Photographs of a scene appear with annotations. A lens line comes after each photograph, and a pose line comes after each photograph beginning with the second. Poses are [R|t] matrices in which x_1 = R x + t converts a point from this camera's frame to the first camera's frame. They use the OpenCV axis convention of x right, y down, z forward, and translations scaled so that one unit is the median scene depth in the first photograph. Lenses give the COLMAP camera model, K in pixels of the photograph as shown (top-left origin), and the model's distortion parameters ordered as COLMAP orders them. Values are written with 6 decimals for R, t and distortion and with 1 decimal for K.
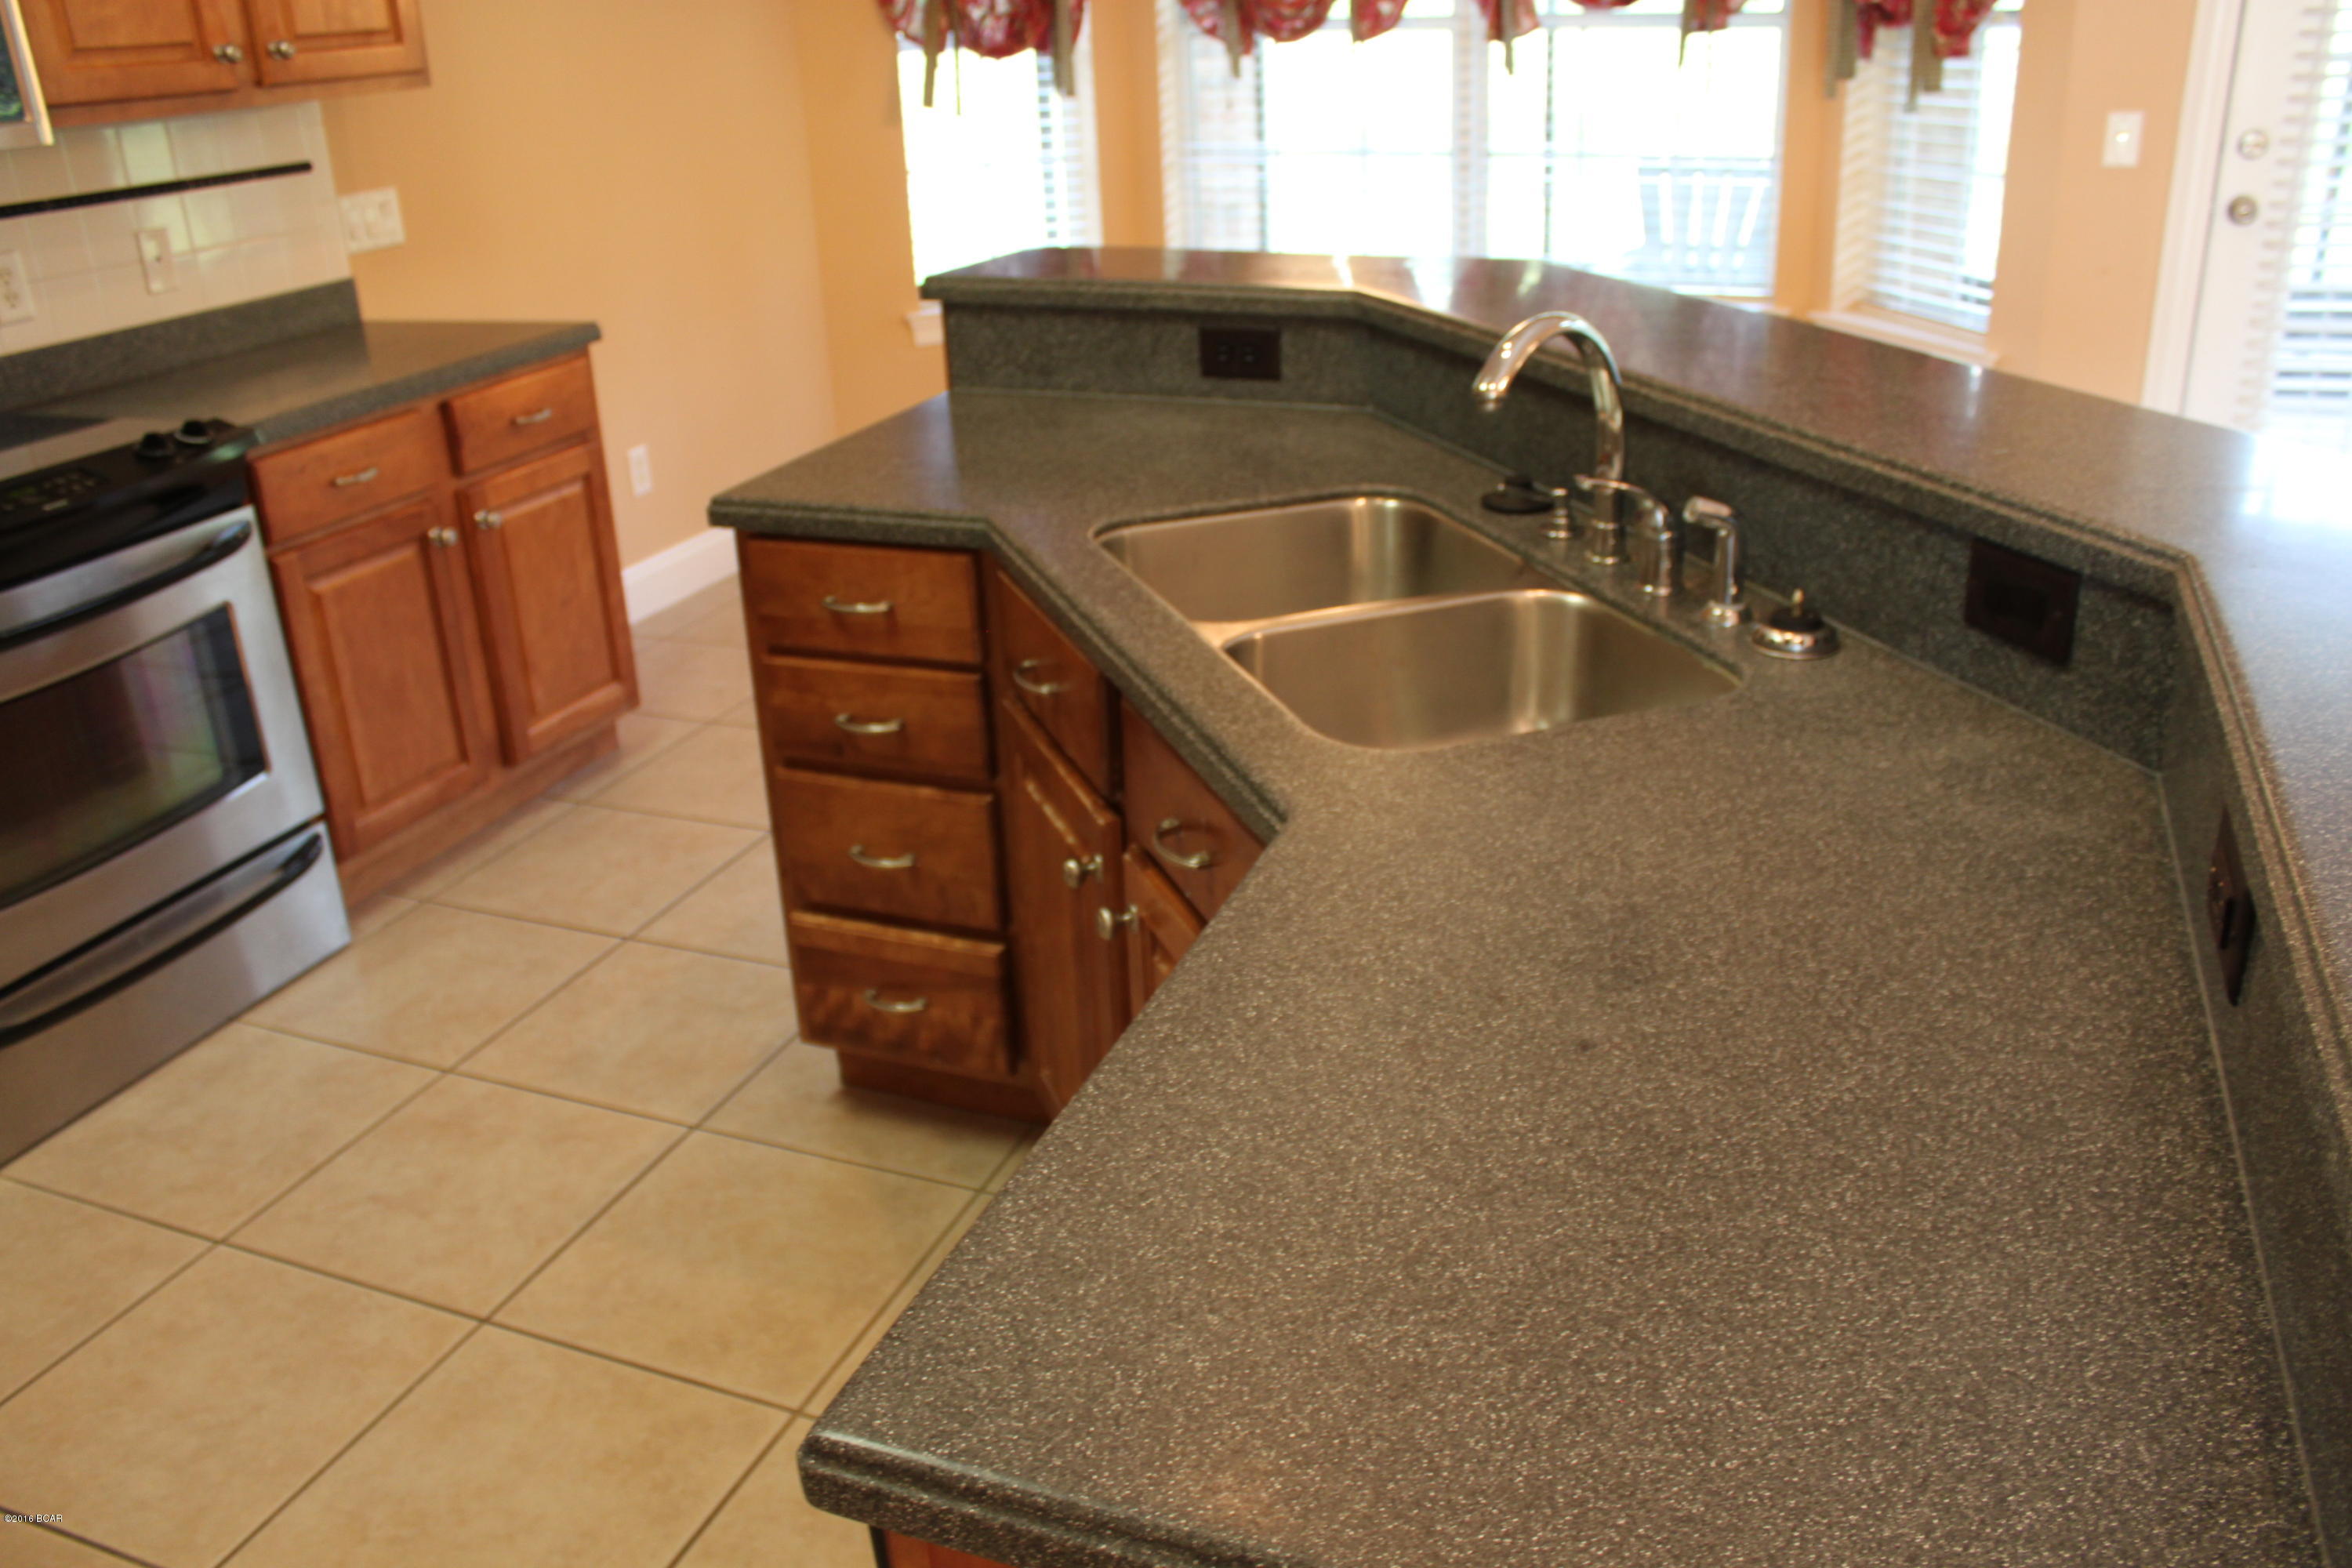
lens RADIAL K [[1878.5, 0, 1176.0], [0, 1878.5, 784.0], [0, 0, 1]] dist [-0.089983, -0.000392]
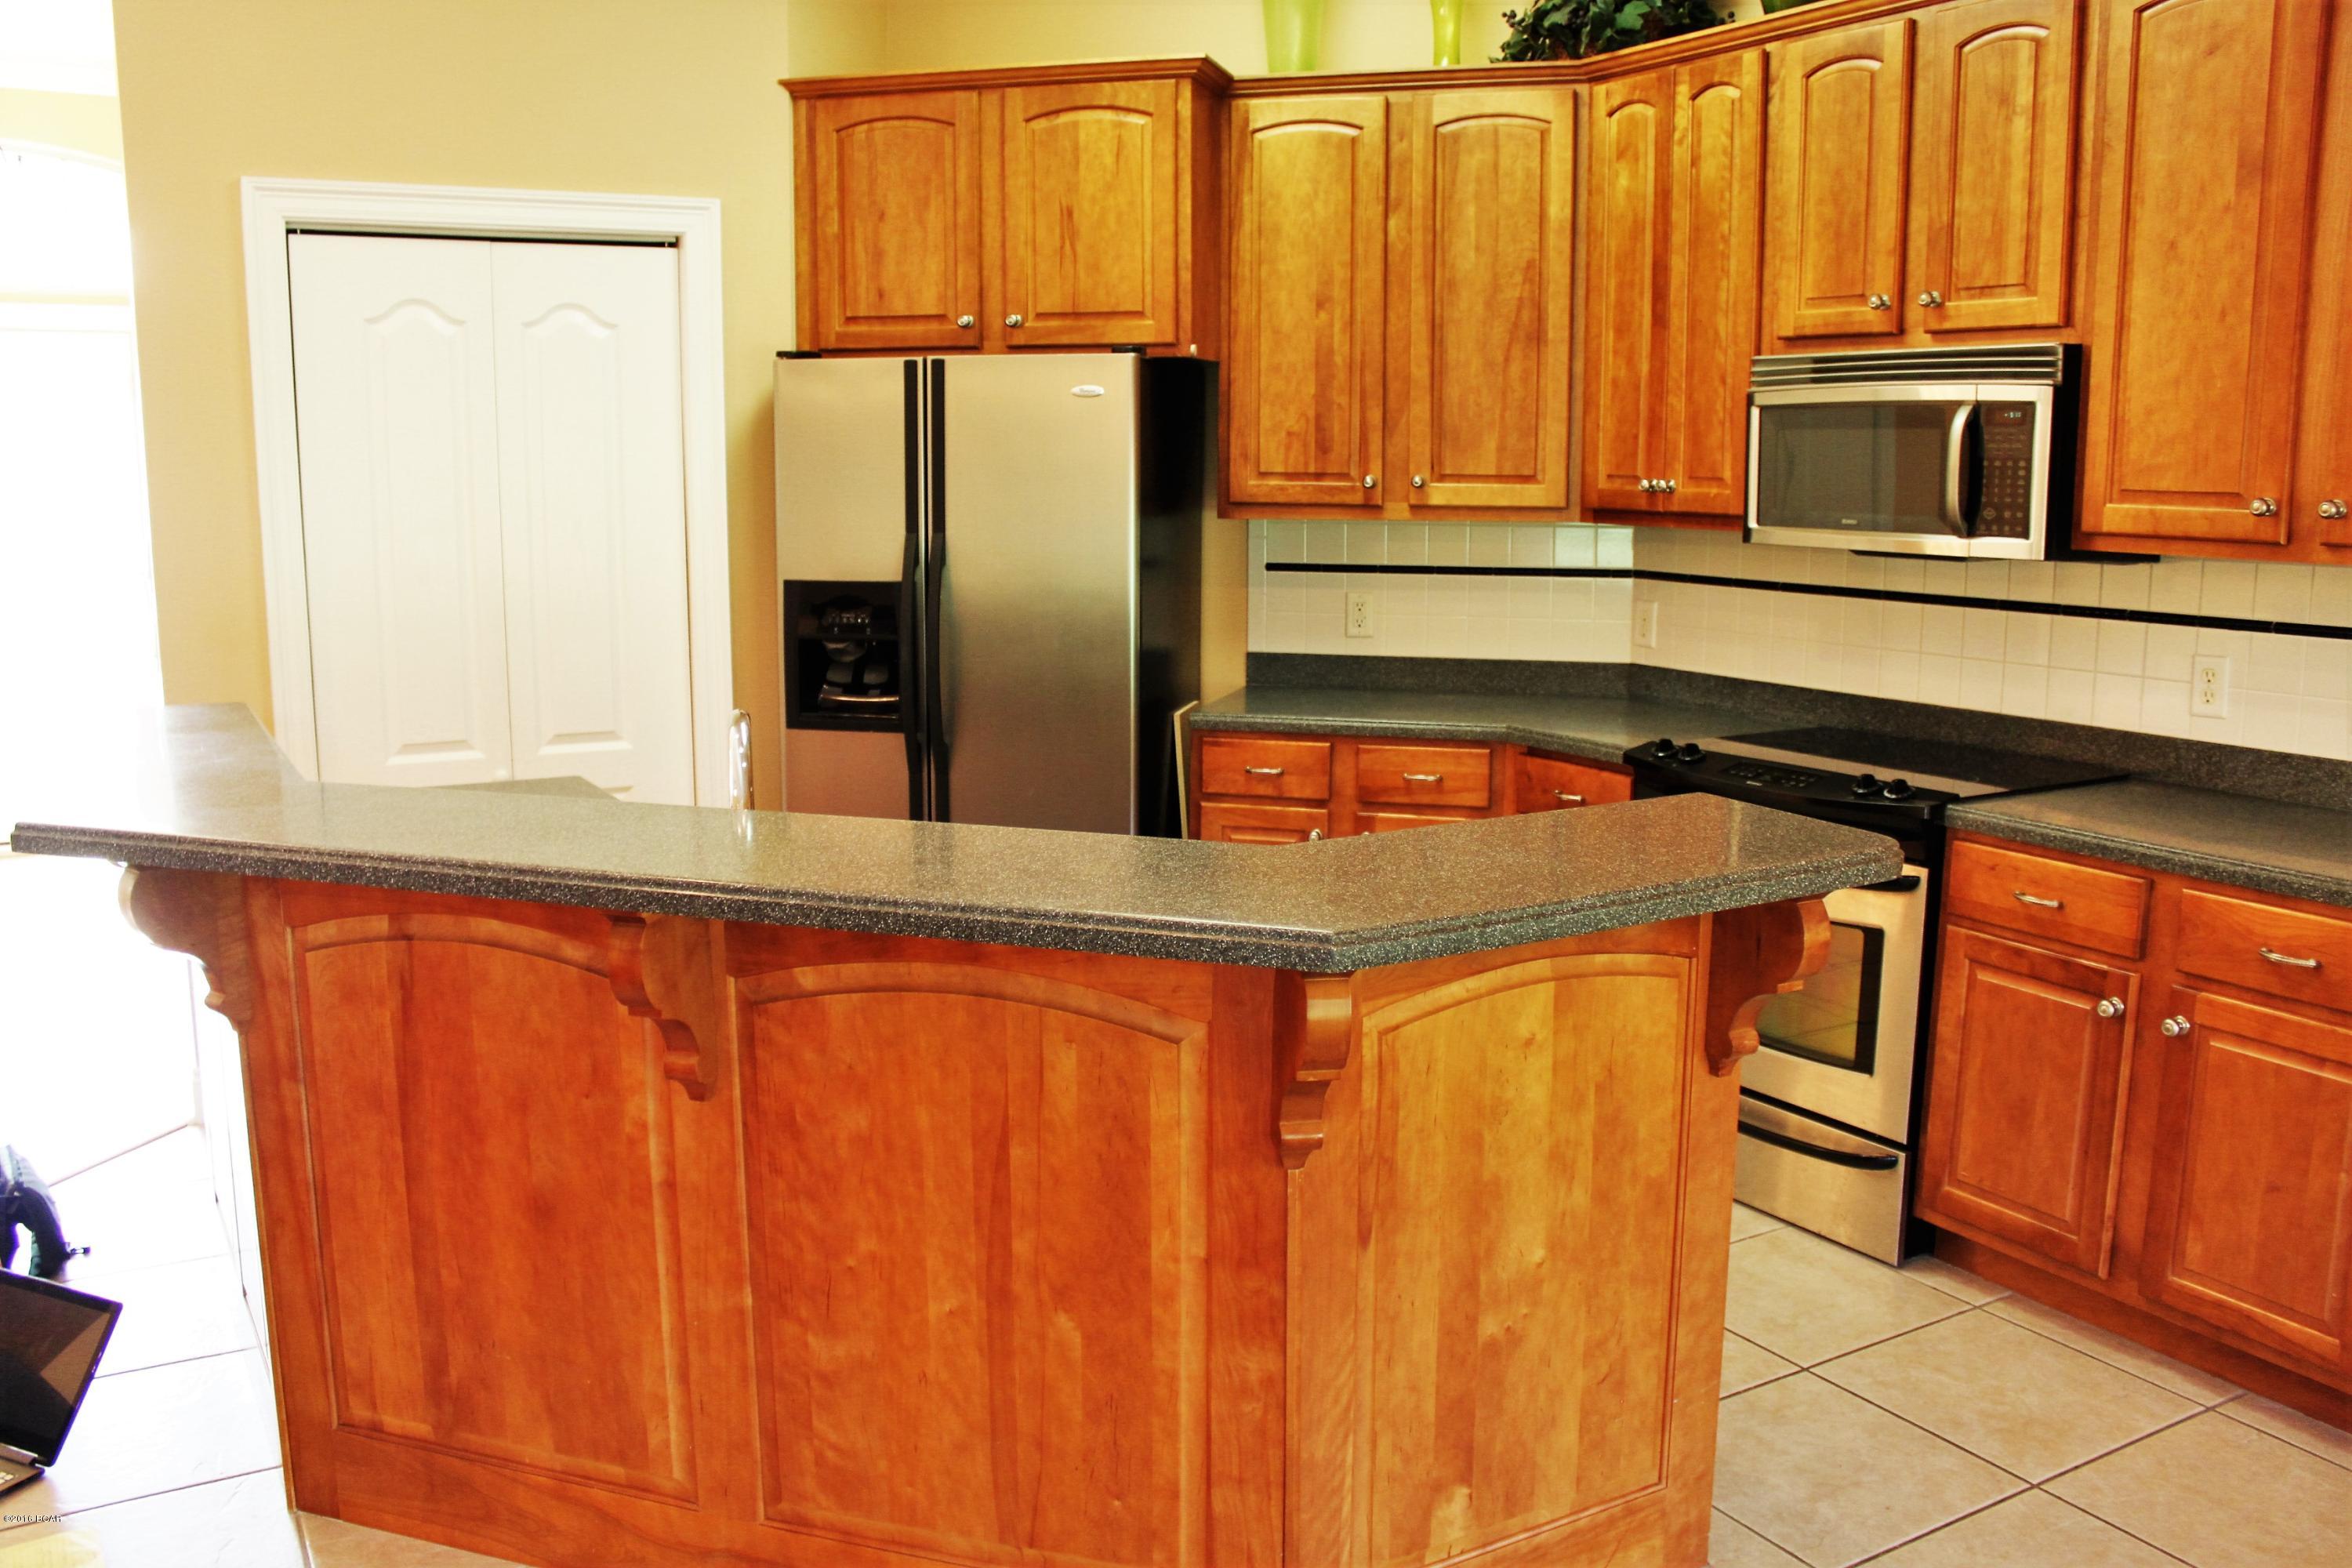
lens RADIAL K [[1946.7, 0, 1176.0], [0, 1946.7, 784.0], [0, 0, 1]] dist [-0.164043, 0.146341]
pose [[-0.622852, 0.169910, -0.763666, 0.656537], [-0.289757, 0.856611, 0.426917, -0.535323], [0.726702, 0.487184, -0.484309, 1.123492]]
